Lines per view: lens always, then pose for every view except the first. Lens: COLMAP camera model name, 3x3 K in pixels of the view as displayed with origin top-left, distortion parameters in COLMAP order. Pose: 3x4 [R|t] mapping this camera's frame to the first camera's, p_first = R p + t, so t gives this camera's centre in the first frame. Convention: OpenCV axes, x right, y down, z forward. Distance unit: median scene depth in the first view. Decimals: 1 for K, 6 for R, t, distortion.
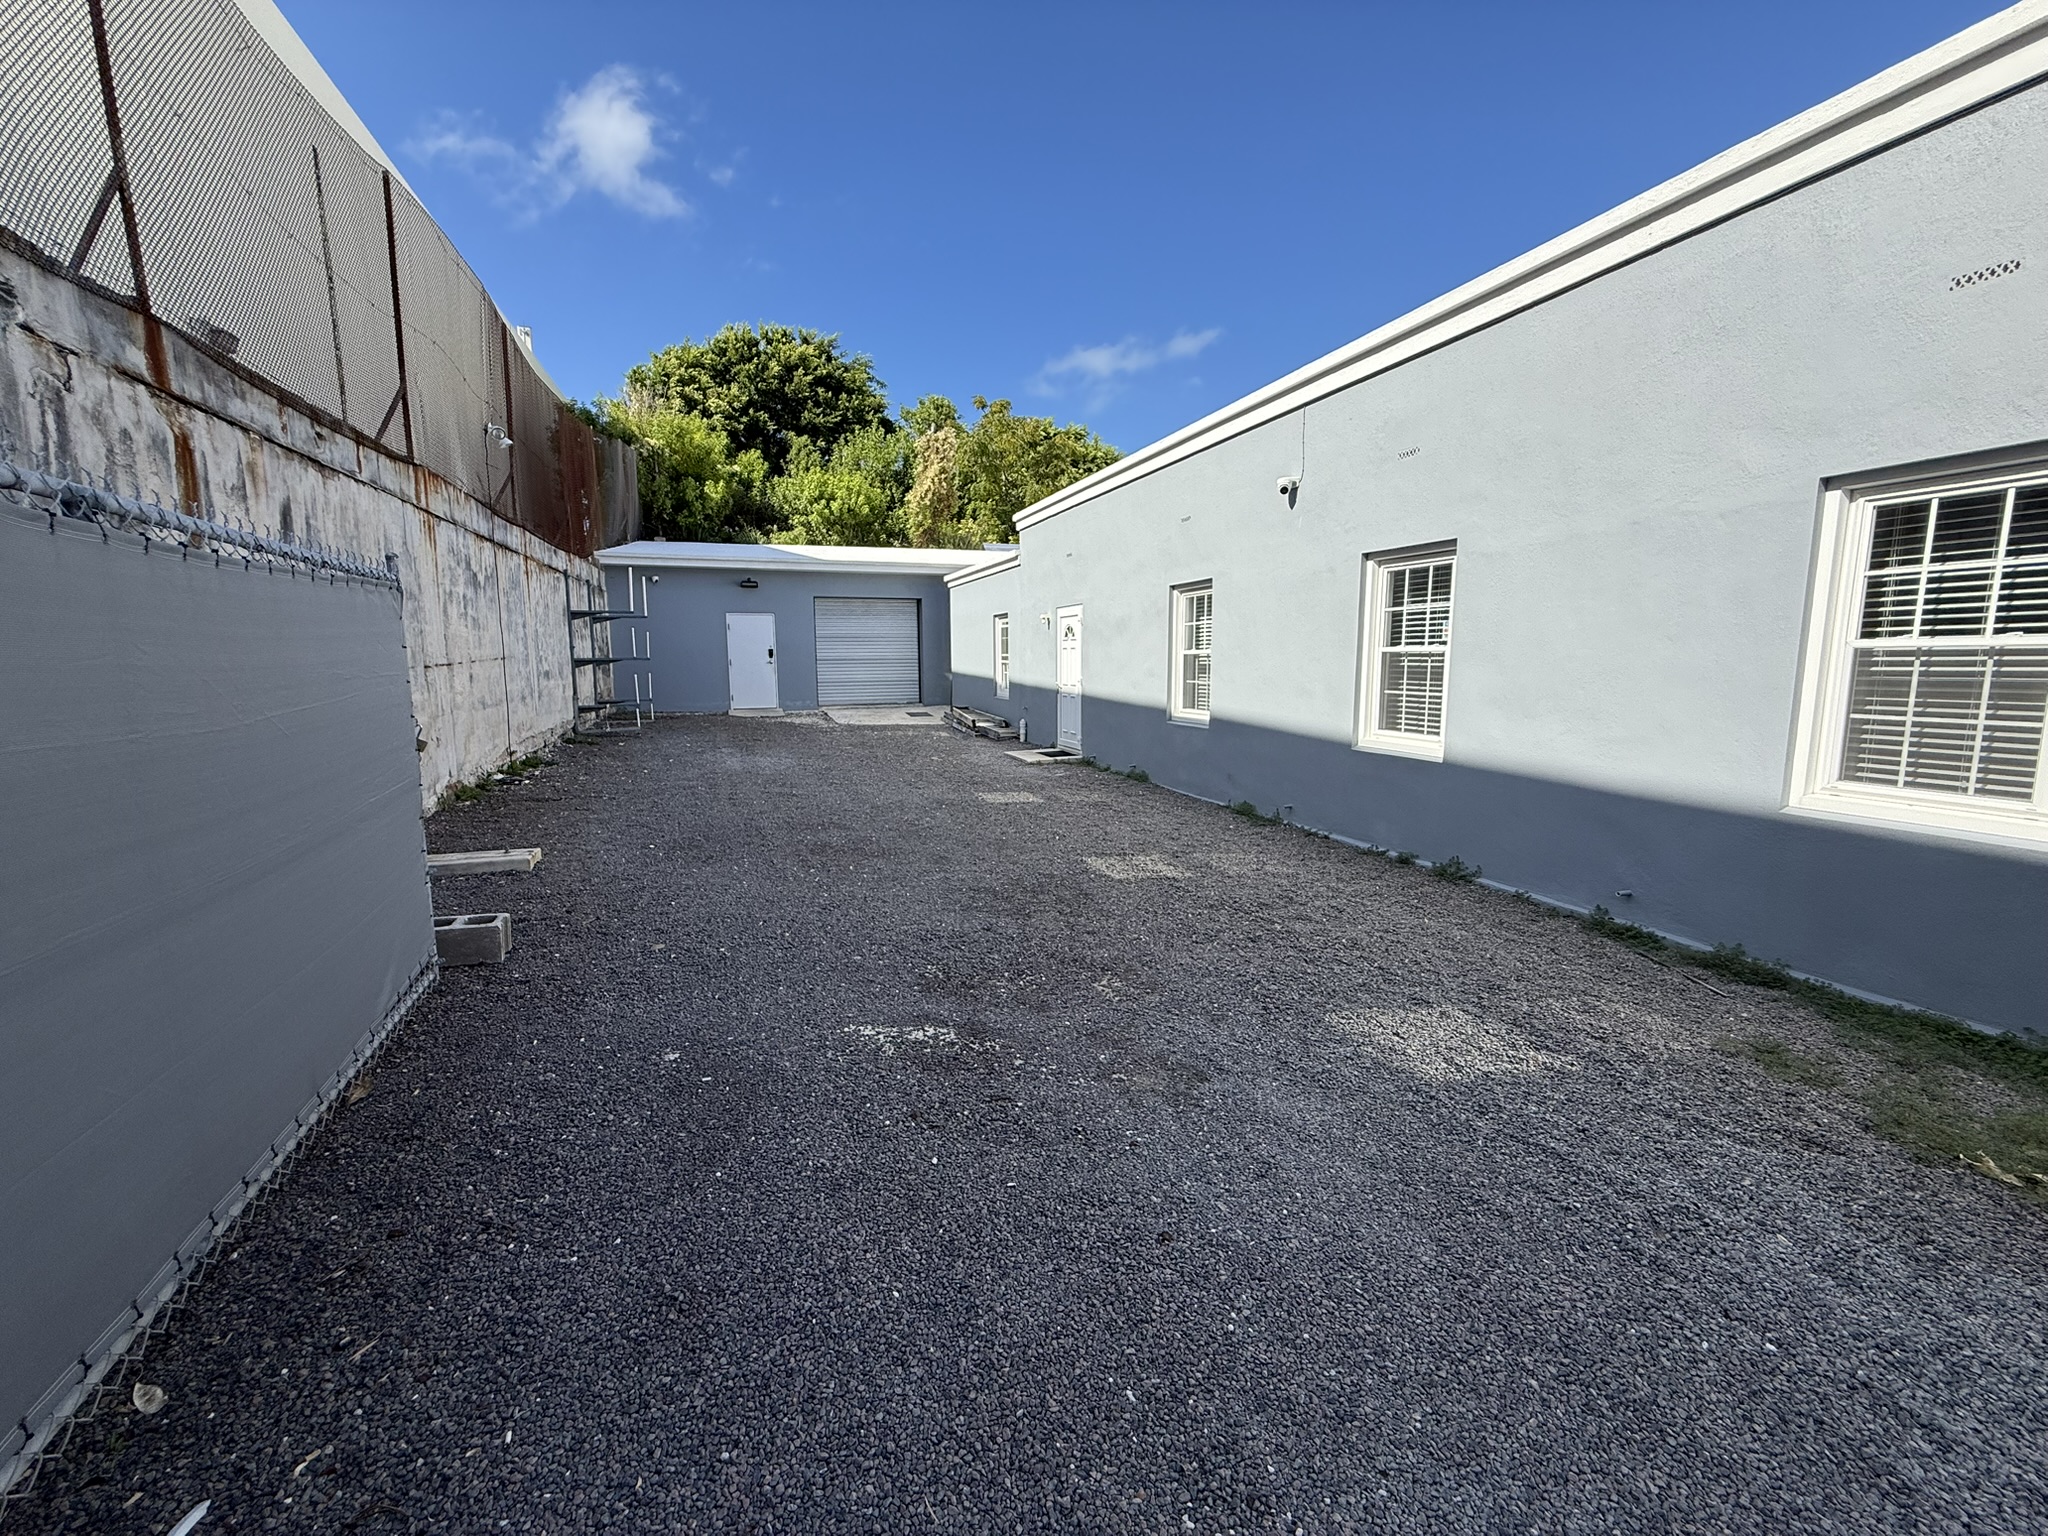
lens RADIAL K [[827.7, 0, 1024.0], [0, 827.7, 768.0], [0, 0, 1]] dist [-0.000561, 0.000062]
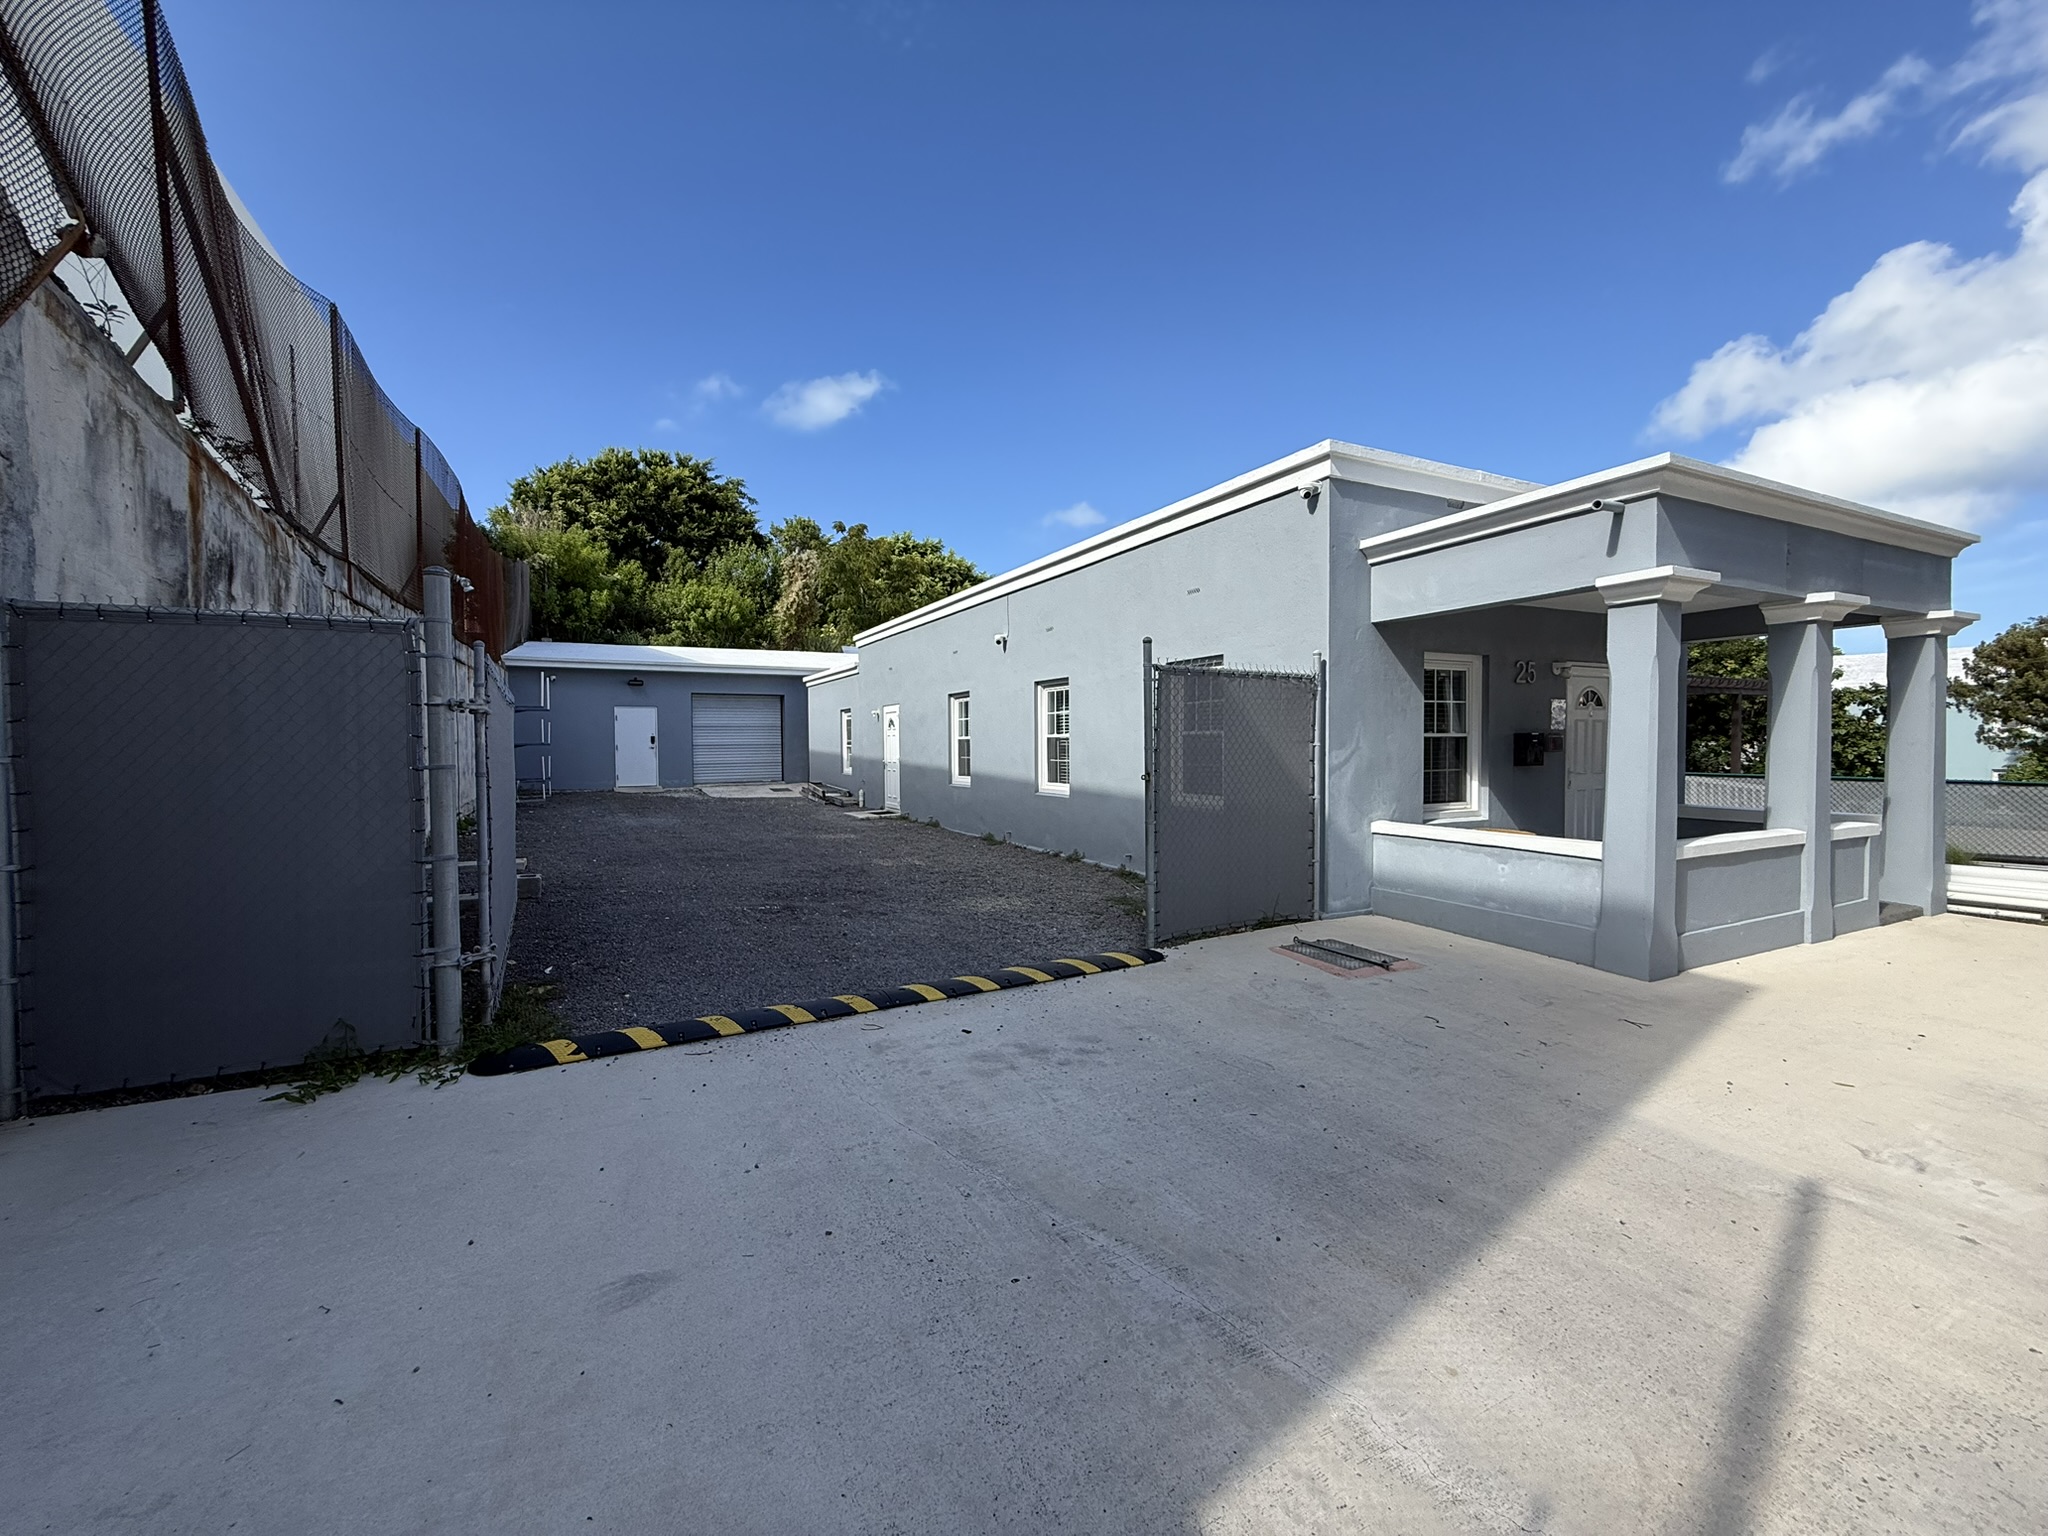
lens RADIAL K [[824.1, 0, 1022.3], [0, 824.1, 782.2], [0, 0, 1]] dist [0.001836, 0.000056]
pose [[0.989065, -0.007793, 0.147276, 0.031186], [0.020682, 0.996064, -0.086192, 0.025008], [-0.146024, 0.088296, 0.985333, -0.170653]]
